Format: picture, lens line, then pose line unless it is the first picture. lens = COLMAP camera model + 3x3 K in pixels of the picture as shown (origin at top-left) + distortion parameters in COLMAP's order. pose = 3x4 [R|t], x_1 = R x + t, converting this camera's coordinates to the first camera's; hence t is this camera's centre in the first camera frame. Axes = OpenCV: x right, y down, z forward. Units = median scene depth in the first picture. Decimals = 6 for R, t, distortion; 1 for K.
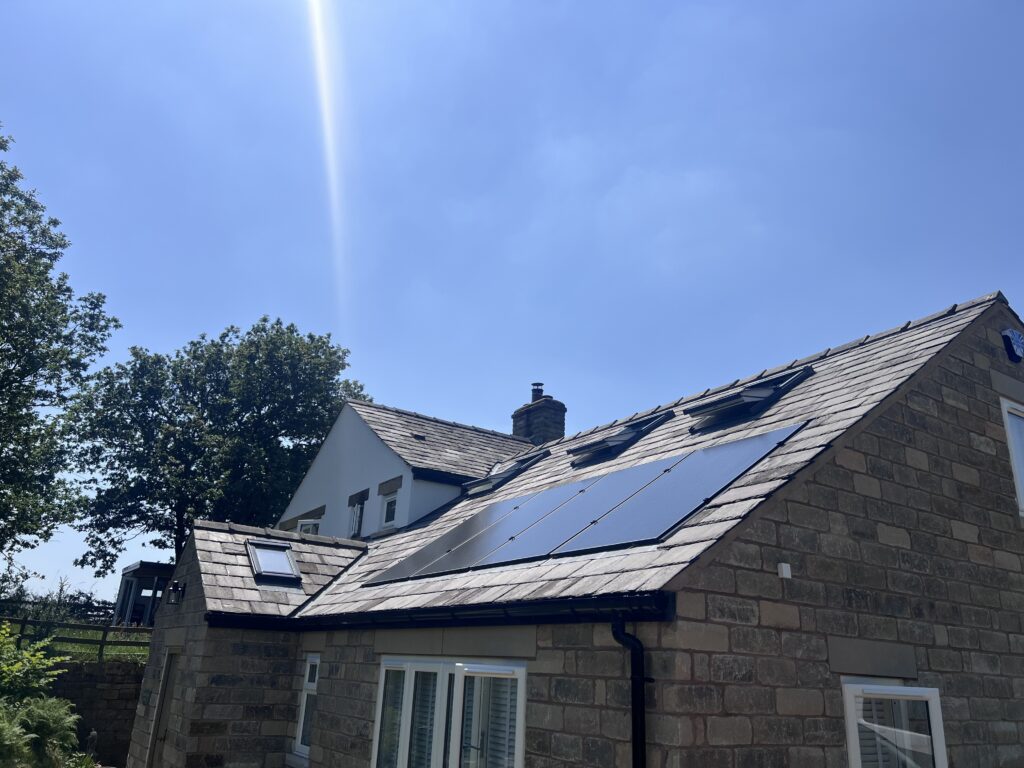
lens RADIAL K [[775.9, 0, 510.1], [0, 775.9, 388.0], [0, 0, 1]] dist [0.065338, -0.073624]
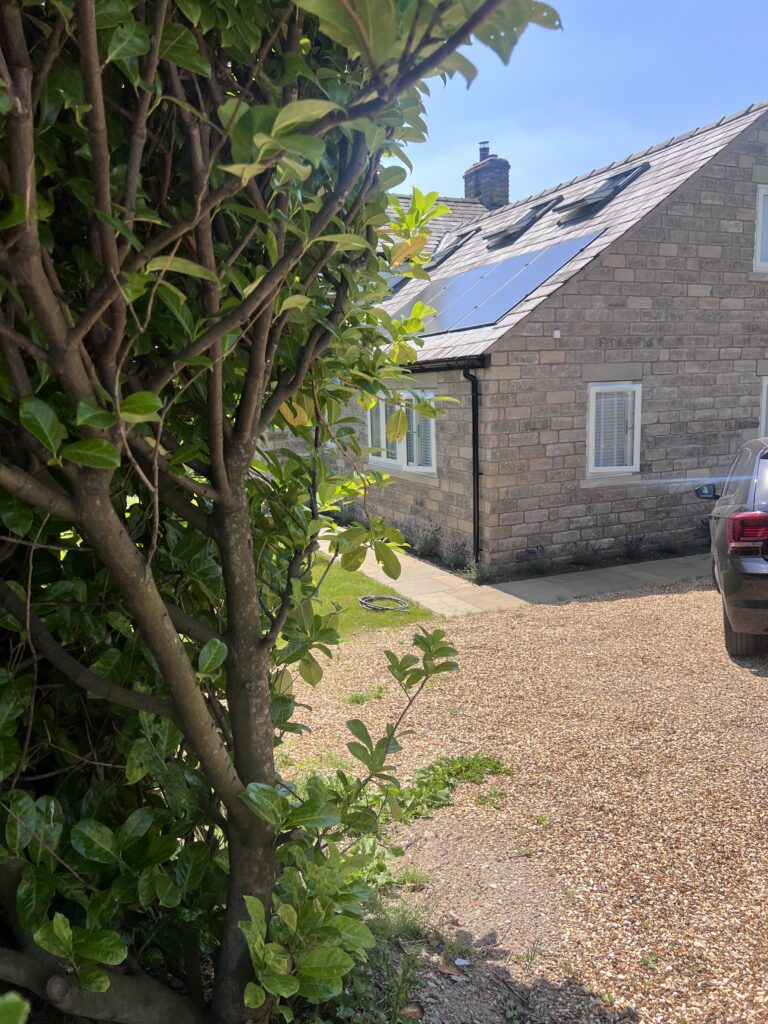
lens RADIAL K [[775.9, 0, 381.3], [0, 775.9, 513.4], [0, 0, 1]] dist [0.065338, -0.073624]
pose [[0.982715, -0.051903, -0.177699, 0.202799], [0.131079, 0.872918, 0.469929, -0.286786], [0.130726, -0.485099, 0.864633, -0.783492]]
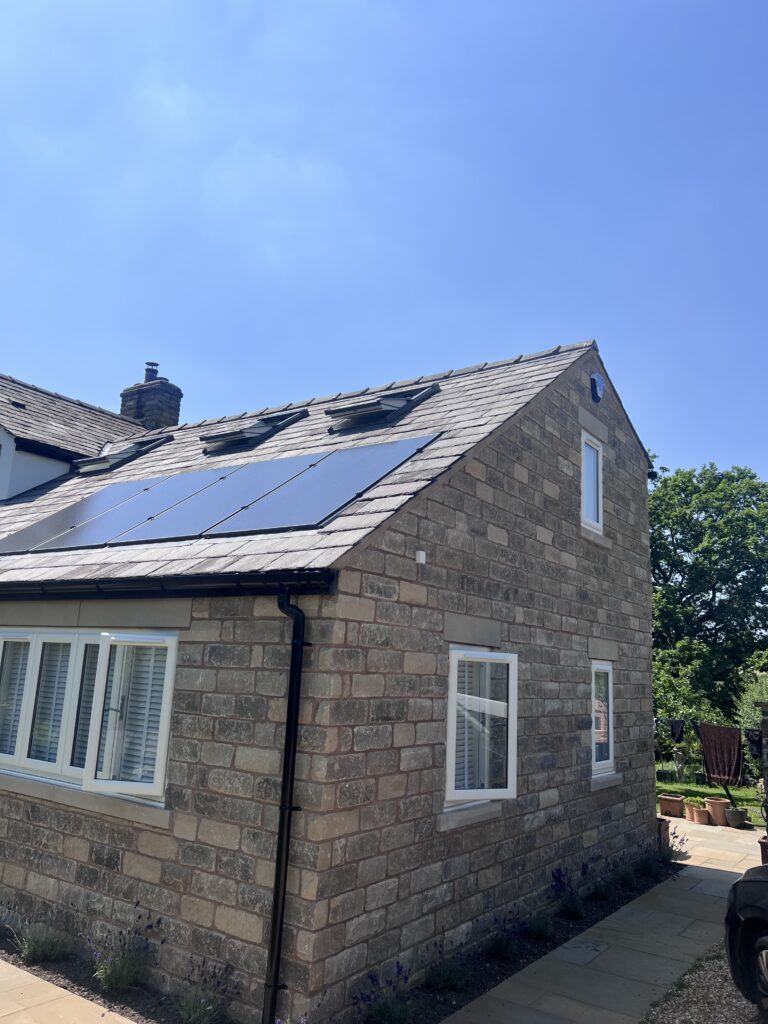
lens RADIAL K [[775.9, 0, 384.9], [0, 775.9, 508.7], [0, 0, 1]] dist [0.065338, -0.073624]
pose [[0.930267, 0.071895, 0.359770, -0.100840], [-0.128076, 0.982558, 0.134820, 0.010464], [-0.343802, -0.171497, 0.923249, -0.031670]]
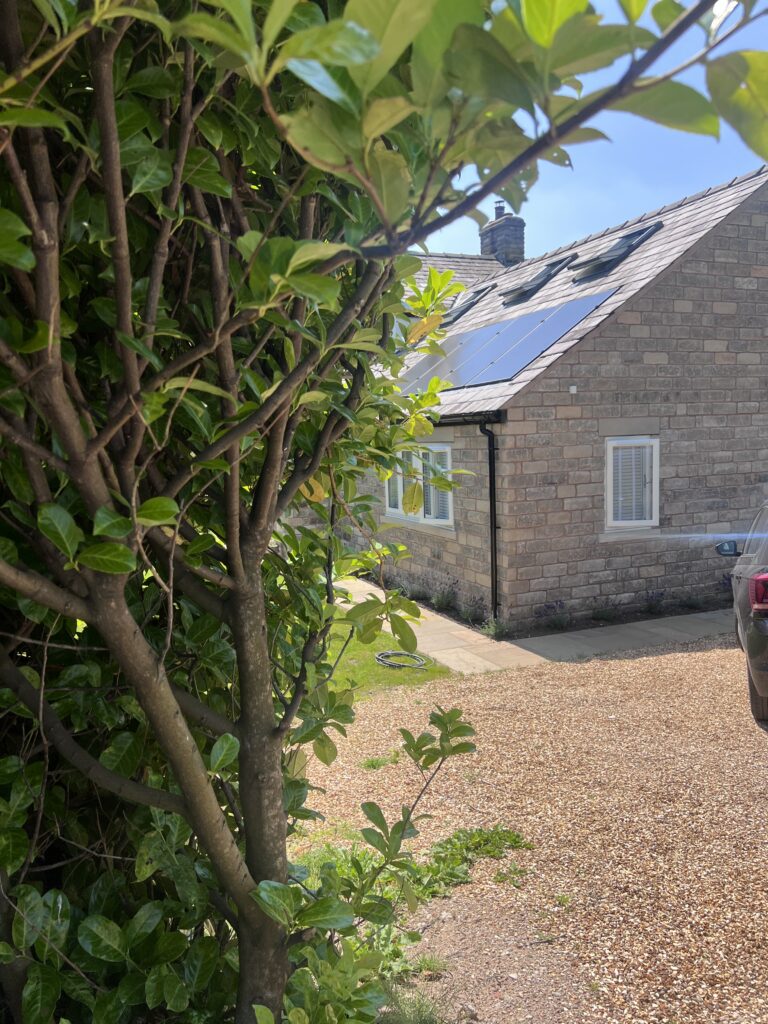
lens RADIAL K [[775.9, 0, 381.4], [0, 775.9, 511.9], [0, 0, 1]] dist [0.065338, -0.073624]
pose [[0.978686, -0.061128, -0.196053, 0.204122], [0.138776, 0.900568, 0.411970, -0.299018], [0.151376, -0.430397, 0.889856, -0.776009]]
